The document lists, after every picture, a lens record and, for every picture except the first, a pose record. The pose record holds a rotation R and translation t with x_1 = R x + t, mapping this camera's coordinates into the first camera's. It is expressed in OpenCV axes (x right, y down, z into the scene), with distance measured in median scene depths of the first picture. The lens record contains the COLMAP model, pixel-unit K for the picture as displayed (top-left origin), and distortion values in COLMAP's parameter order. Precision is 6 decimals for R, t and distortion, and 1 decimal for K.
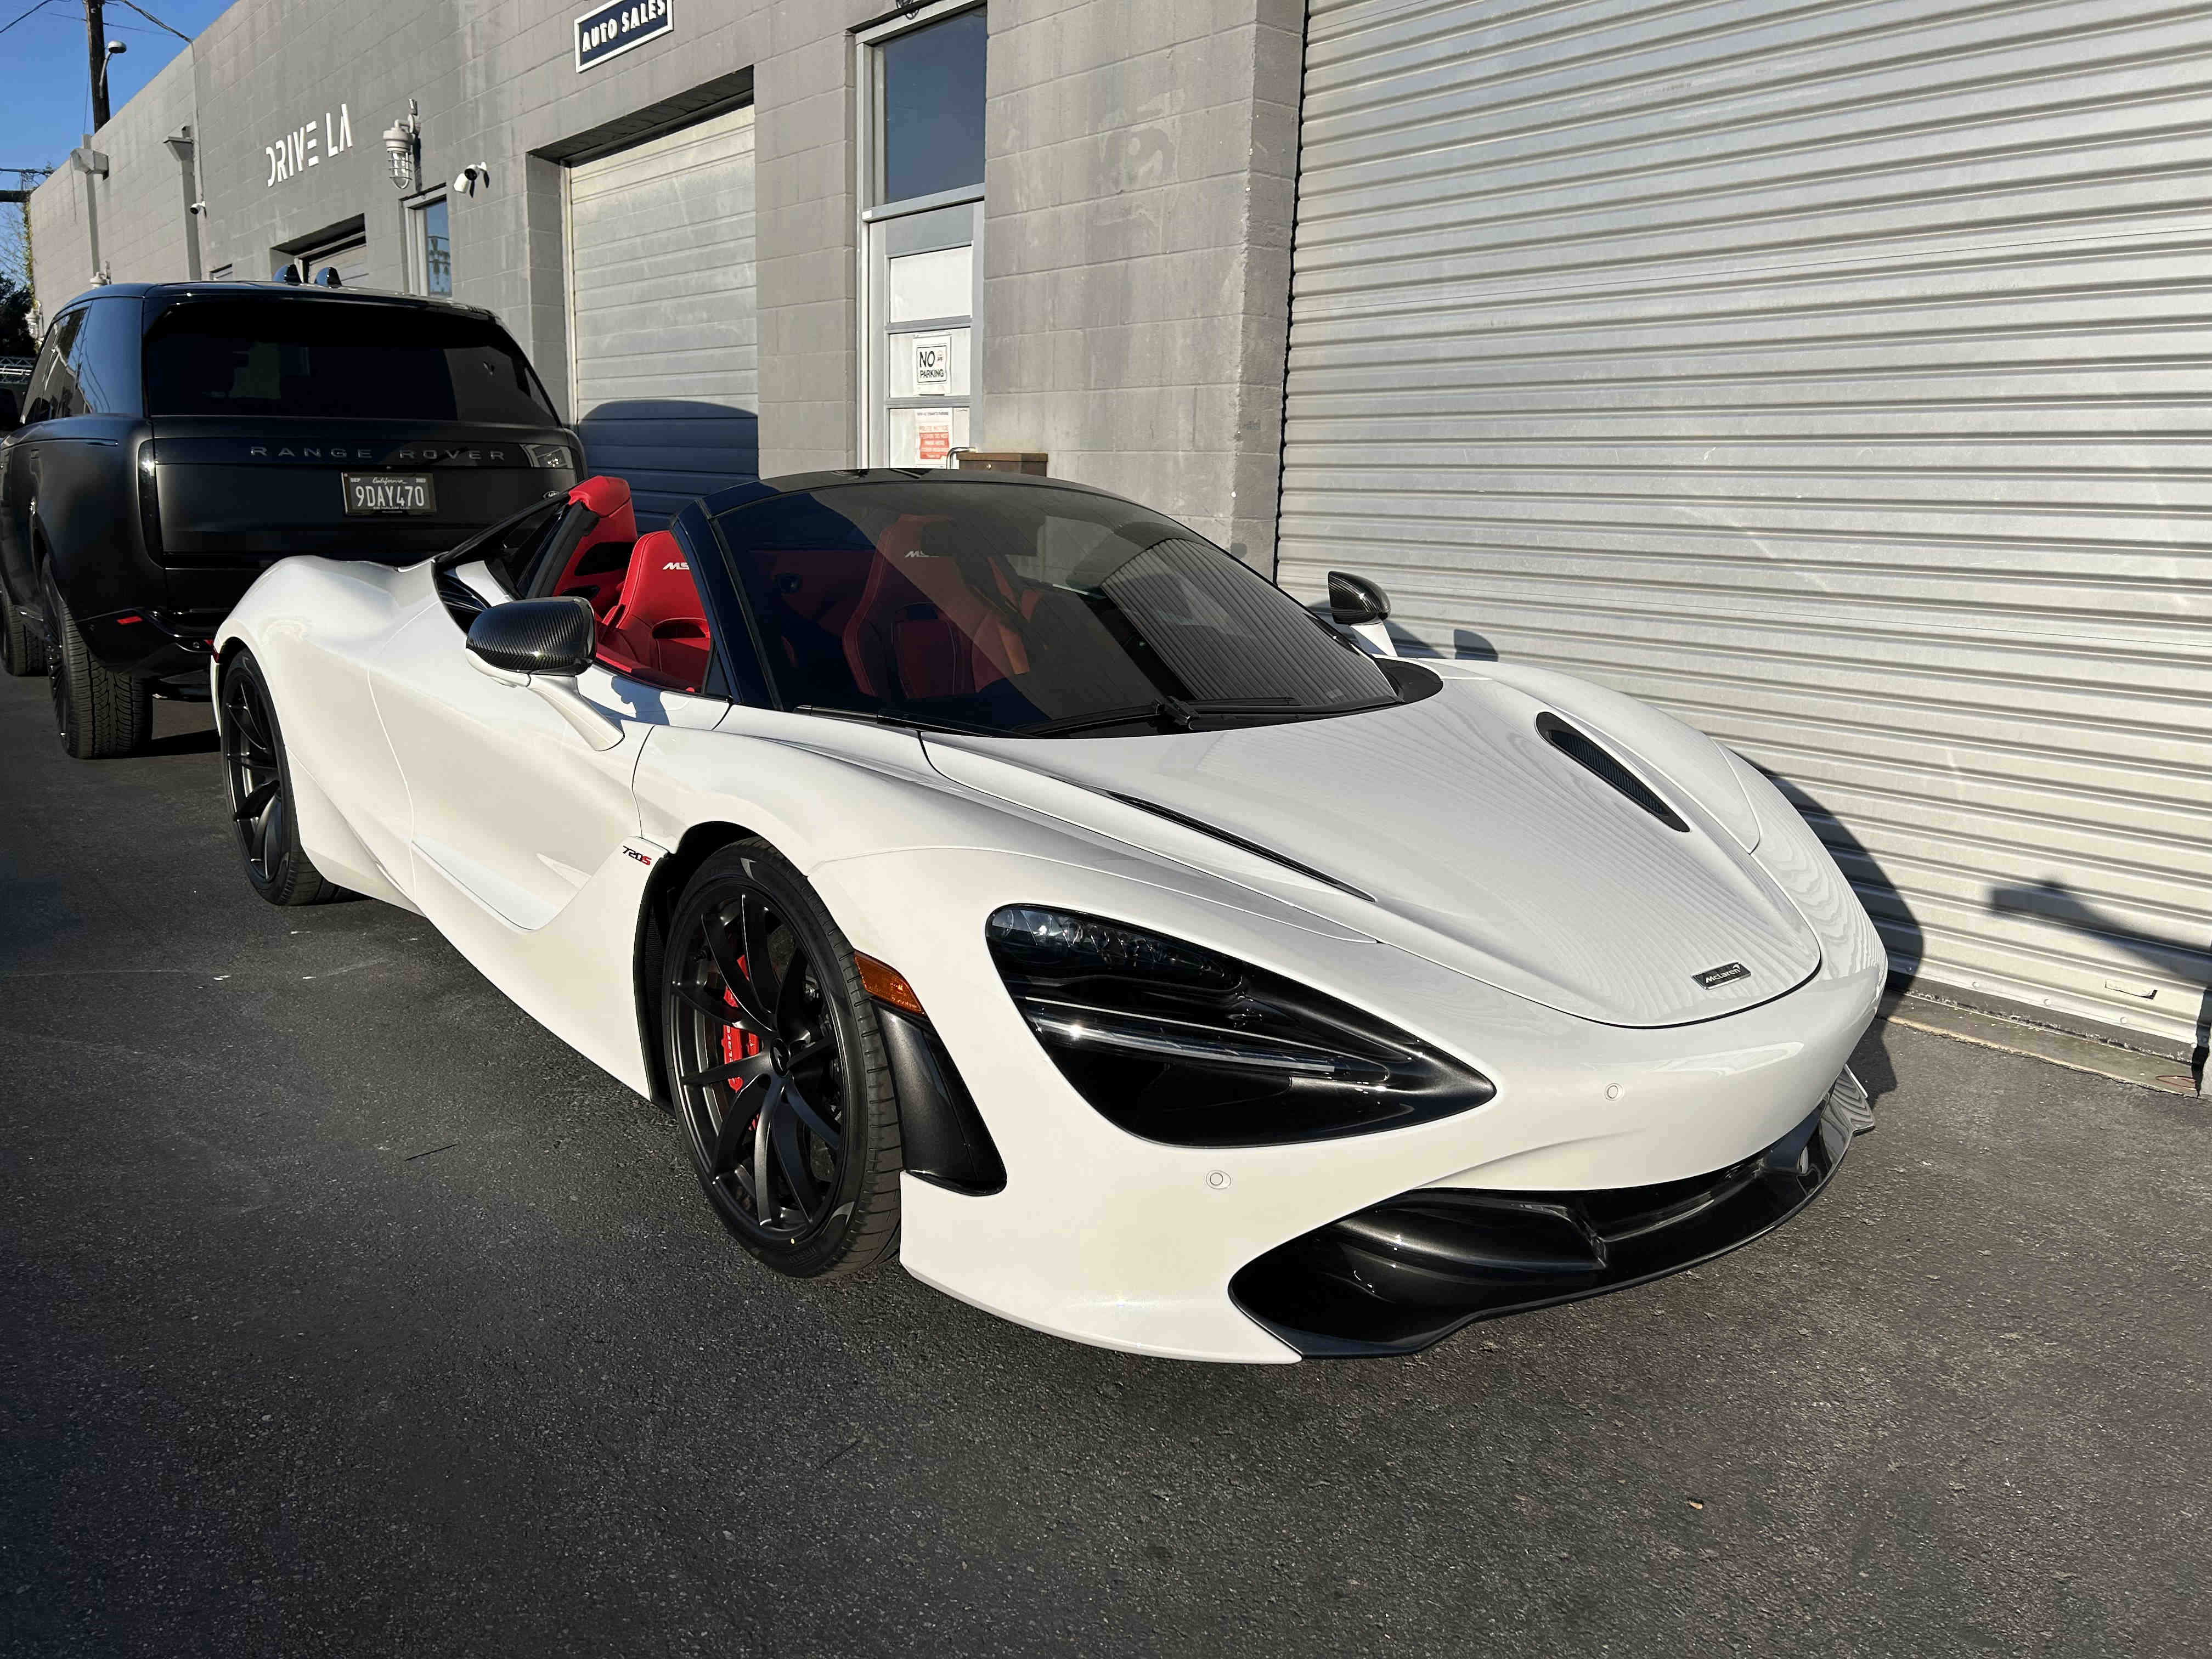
lens RADIAL K [[1686.7, 0, 1097.4], [0, 1686.7, 836.7], [0, 0, 1]] dist [0.012927, -0.000443]
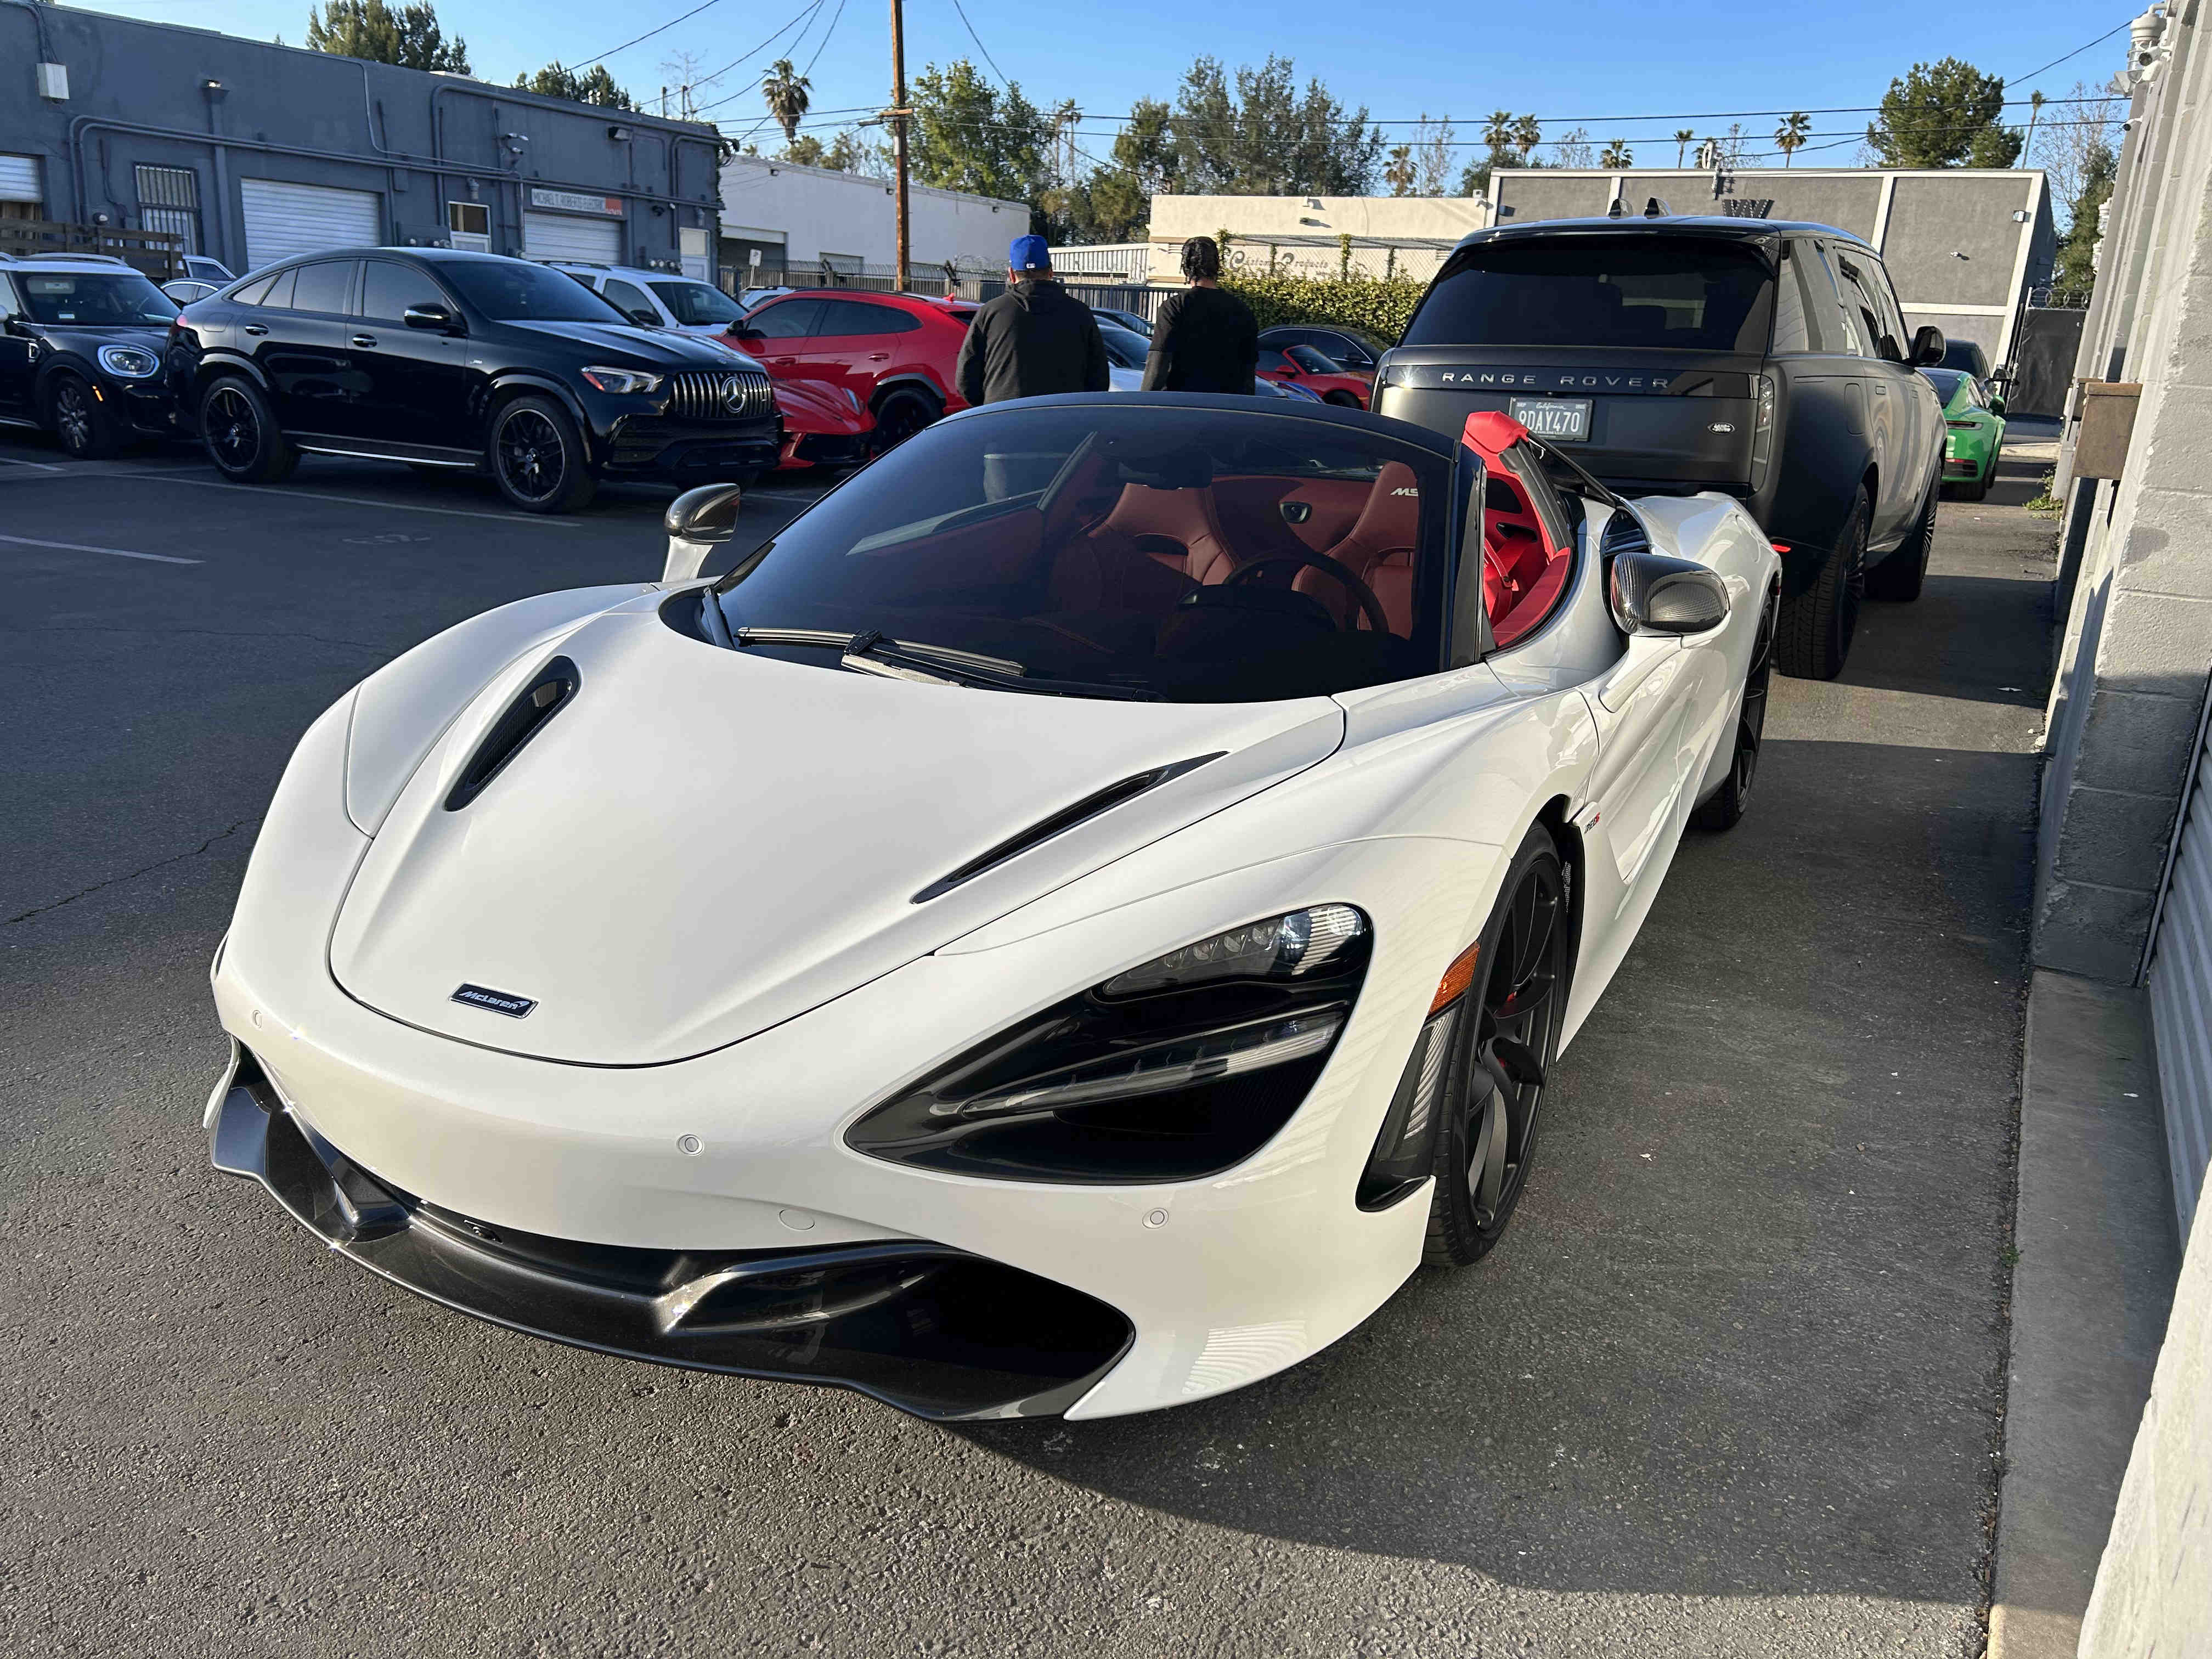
lens RADIAL K [[1686.7, 0, 1107.7], [0, 1686.7, 831.8], [0, 0, 1]] dist [0.012927, -0.000443]
pose [[0.401005, 0.246648, -0.882247, 0.459955], [-0.220198, 0.960788, 0.168520, -0.077035], [0.889218, 0.126692, 0.439592, 0.346404]]
